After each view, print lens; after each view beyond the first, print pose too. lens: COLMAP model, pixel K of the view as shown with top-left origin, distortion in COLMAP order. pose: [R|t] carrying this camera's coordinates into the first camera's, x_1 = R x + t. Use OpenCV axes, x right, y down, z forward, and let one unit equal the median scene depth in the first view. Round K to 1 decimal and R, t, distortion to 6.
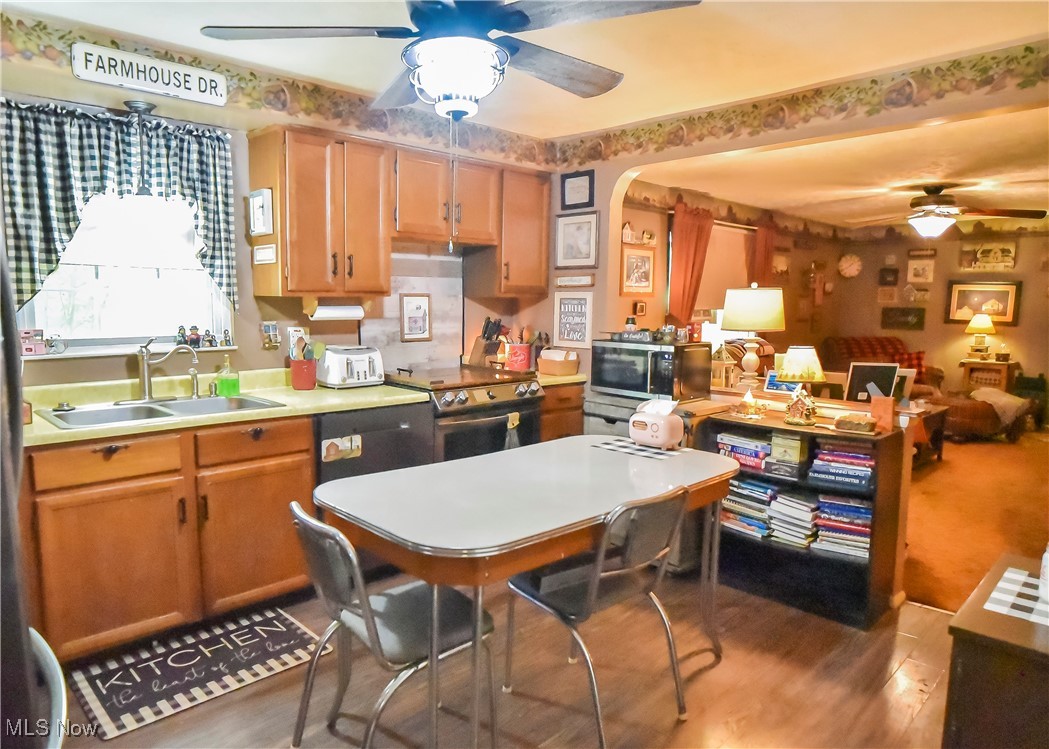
lens RADIAL K [[712.2, 0, 485.7], [0, 712.2, 376.0], [0, 0, 1]] dist [-0.026960, -0.001101]
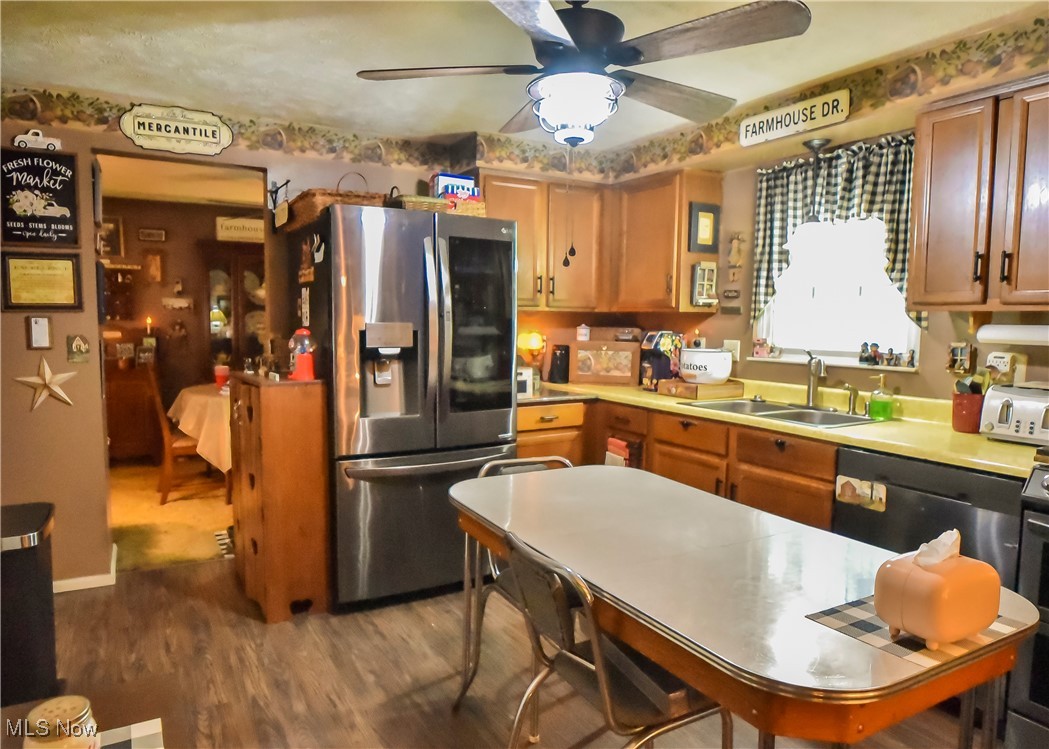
lens RADIAL K [[670.9, 0, 524.5], [0, 670.9, 374.5], [0, 0, 1]] dist [-0.002593, -0.000145]
pose [[-0.229921, 0.072791, -0.970483, 0.647583], [-0.115133, 0.988162, 0.101393, -0.070027], [0.966375, 0.135047, -0.218818, 0.789374]]
